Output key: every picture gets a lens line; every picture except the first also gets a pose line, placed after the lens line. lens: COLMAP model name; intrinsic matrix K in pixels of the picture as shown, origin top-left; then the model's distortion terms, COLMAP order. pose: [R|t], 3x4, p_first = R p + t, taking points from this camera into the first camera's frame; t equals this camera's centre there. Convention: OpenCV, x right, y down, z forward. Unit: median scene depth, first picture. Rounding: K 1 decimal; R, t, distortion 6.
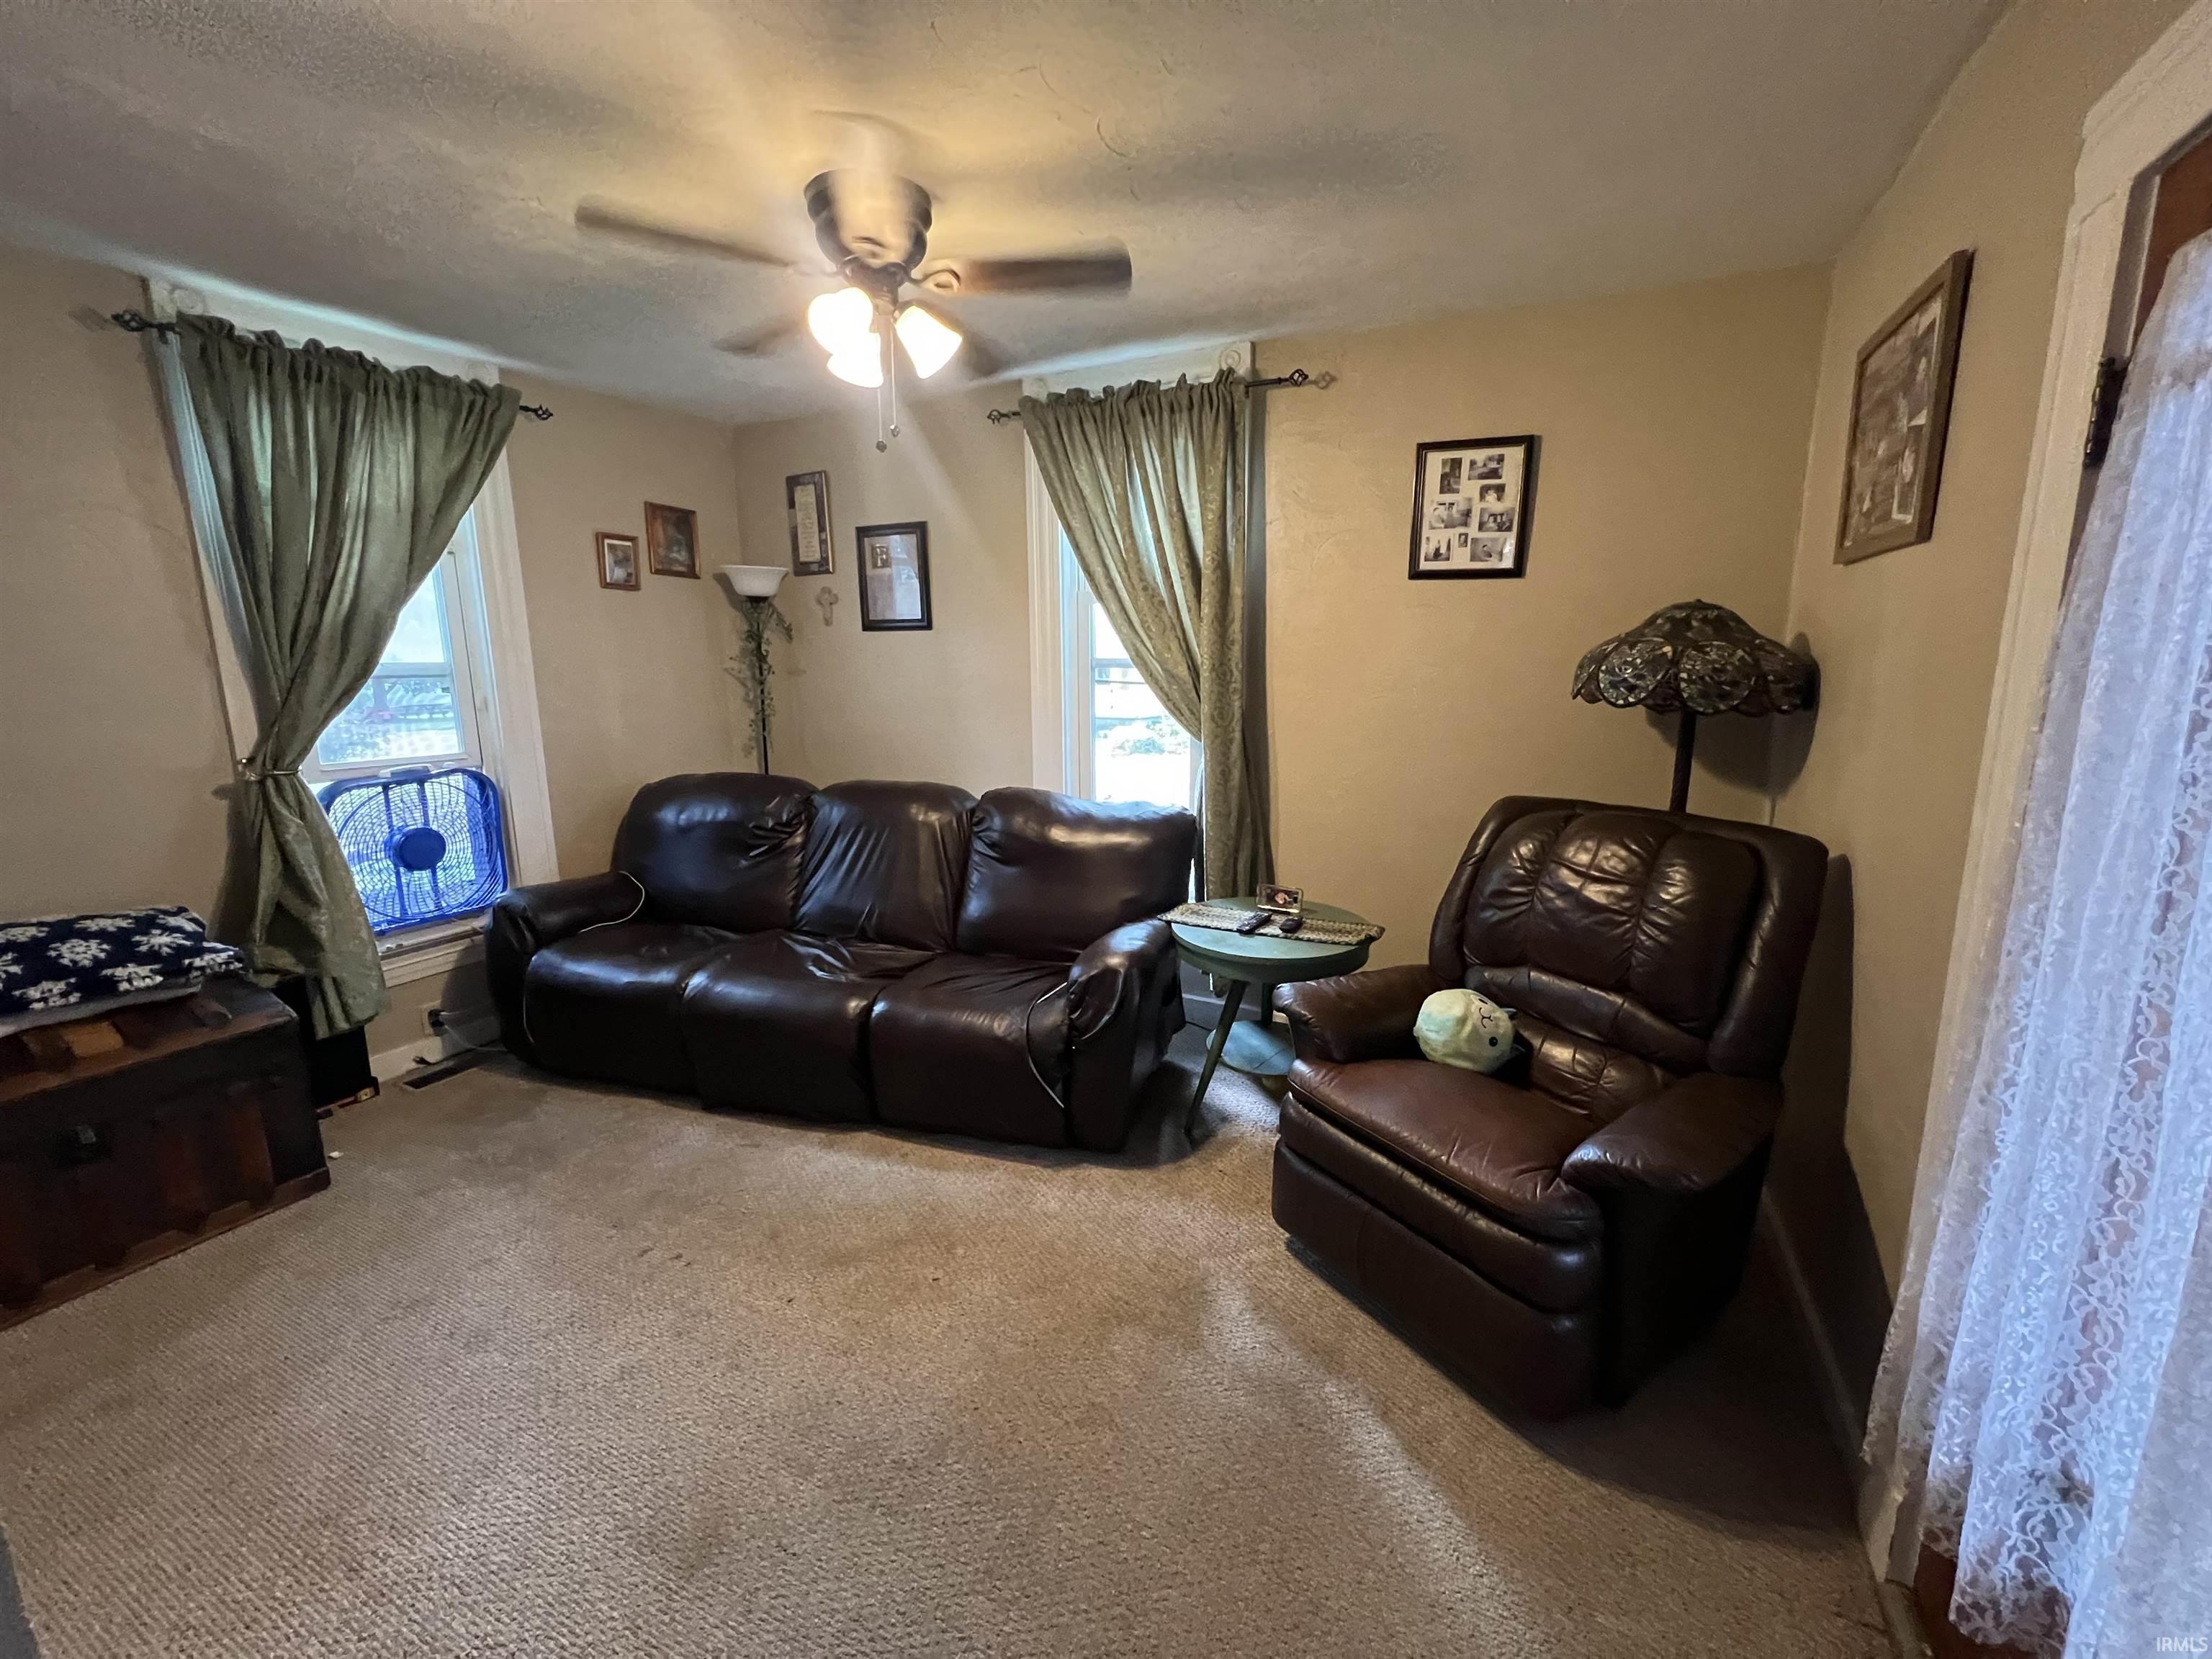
lens RADIAL K [[886.4, 0, 1101.2], [0, 886.4, 829.8], [0, 0, 1]] dist [-0.001454, -0.000038]
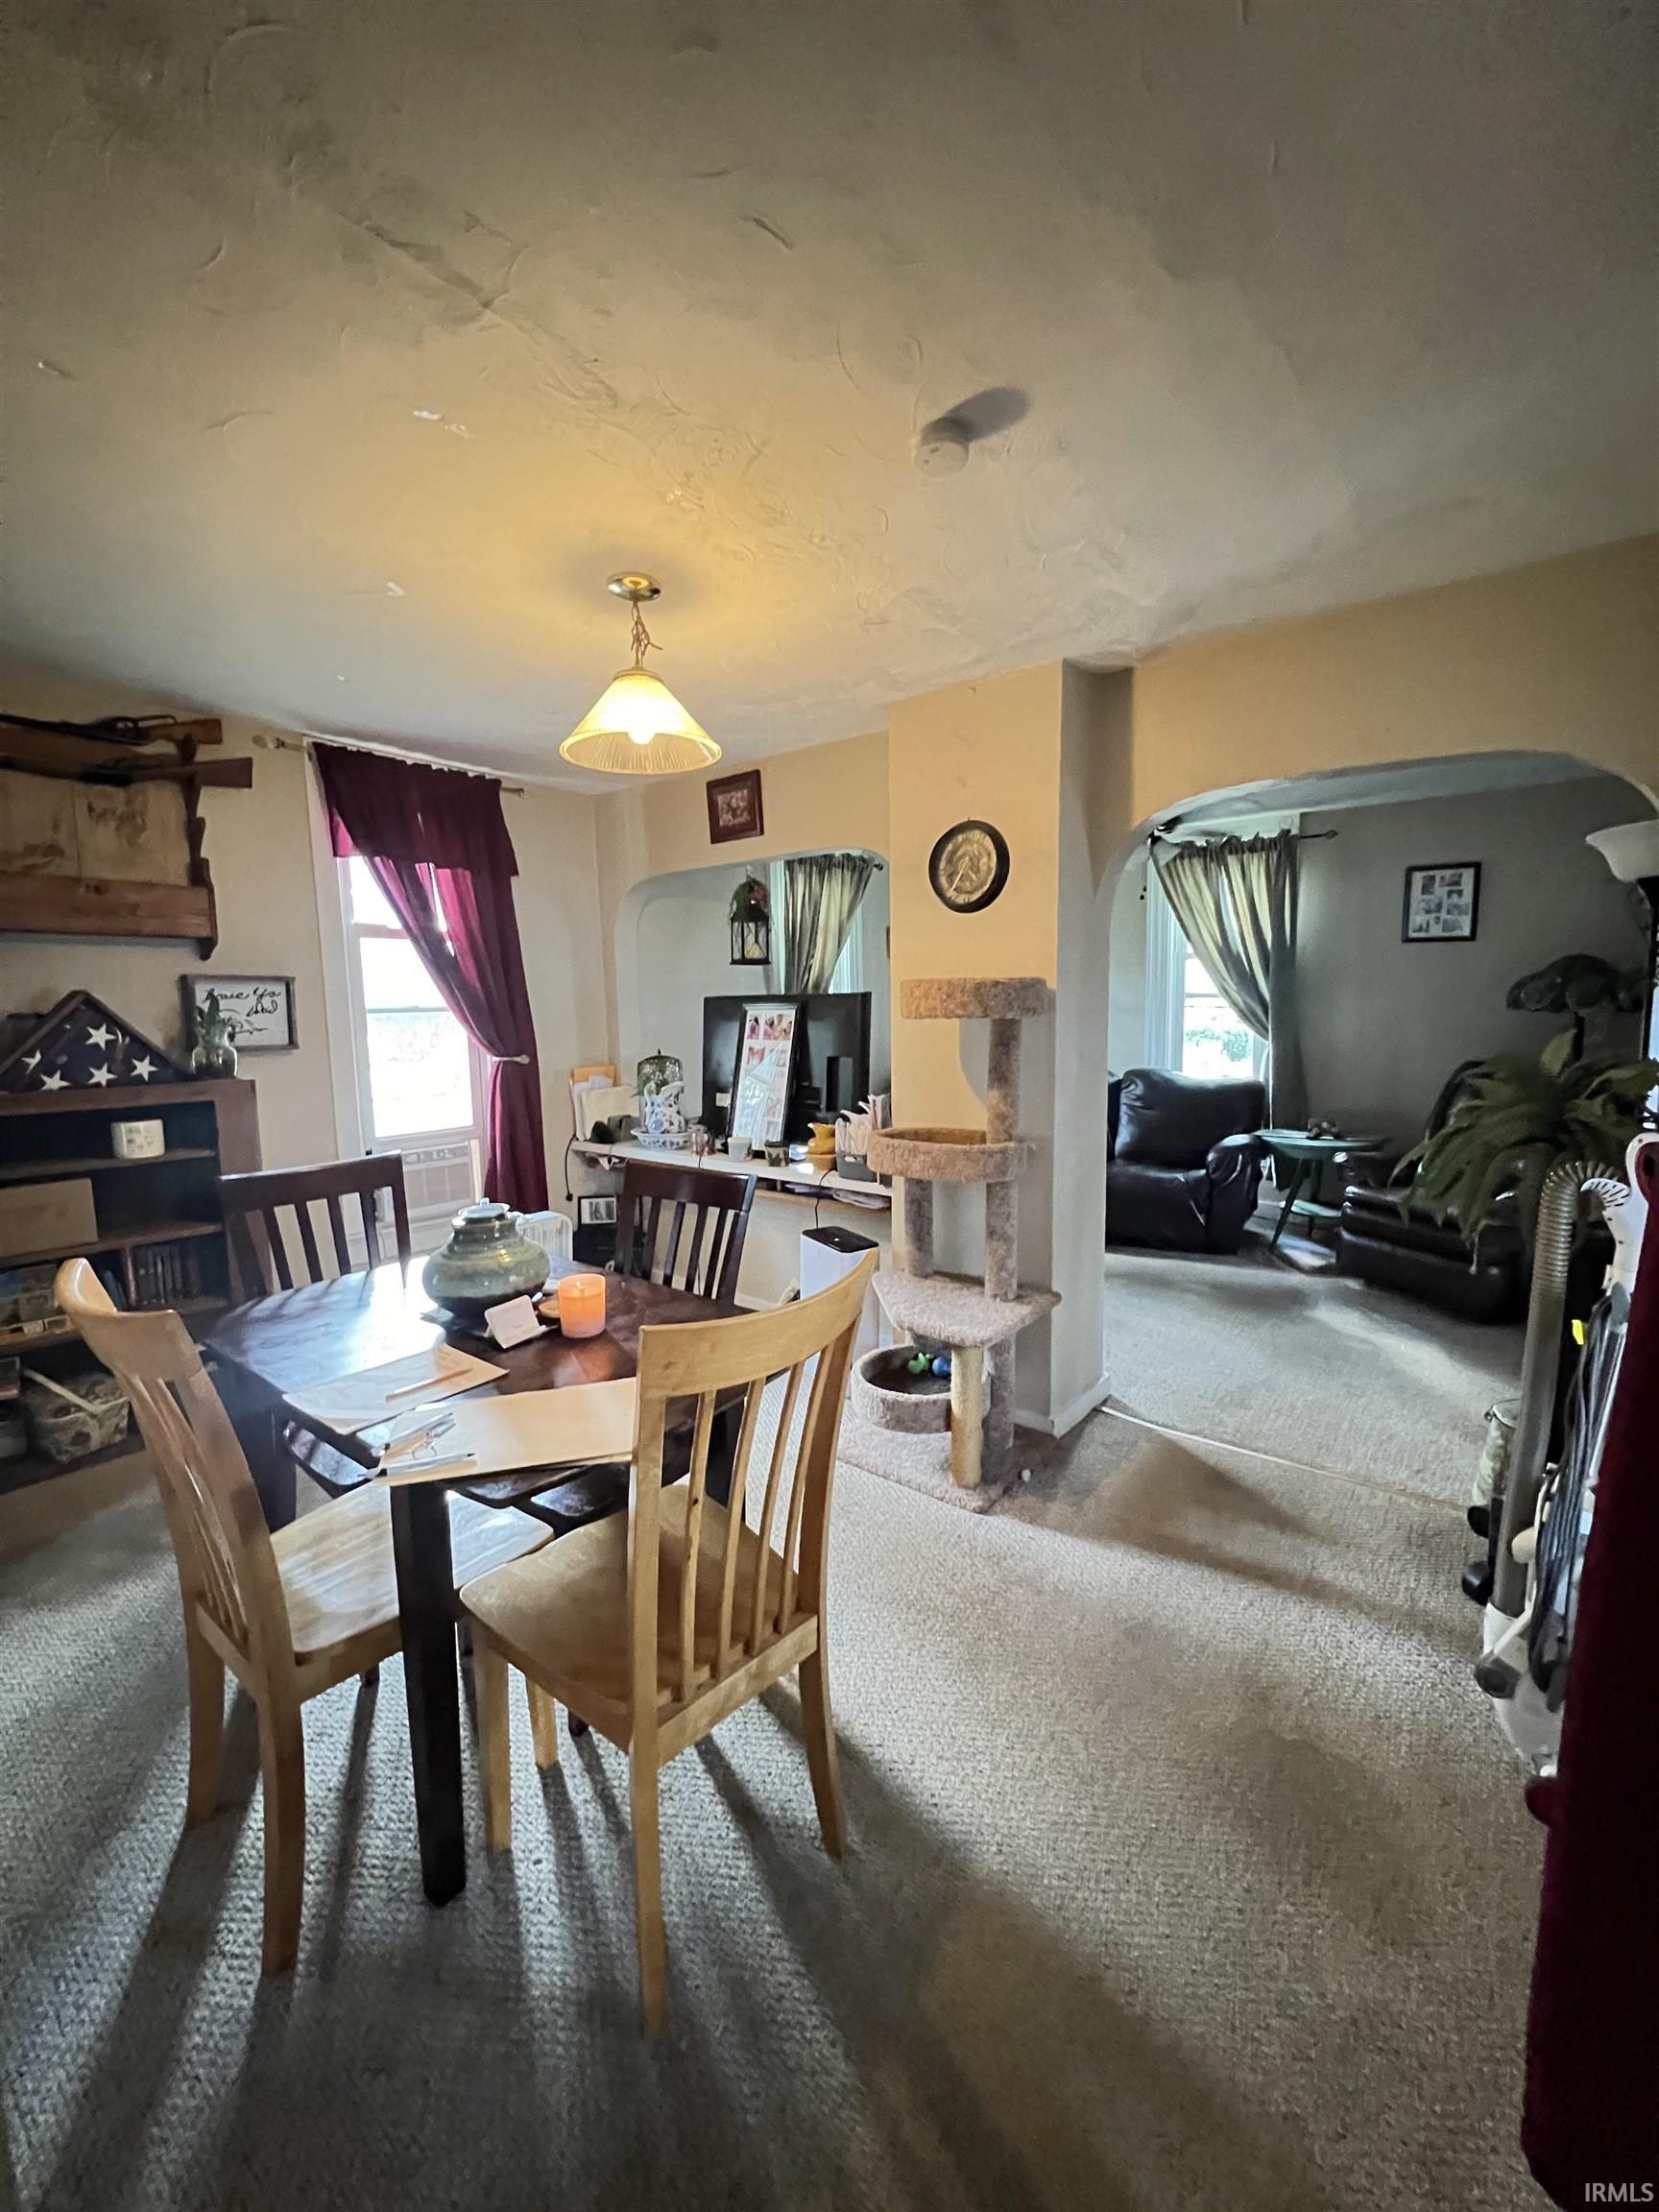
lens RADIAL K [[890.2, 0, 833.1], [0, 890.2, 1097.0], [0, 0, 1]] dist [-0.003536, 0.000222]
pose [[0.974275, 0.012163, -0.225032, -0.342043], [-0.032686, 0.995610, -0.087702, 0.204148], [0.222977, 0.092801, 0.970396, -0.904563]]
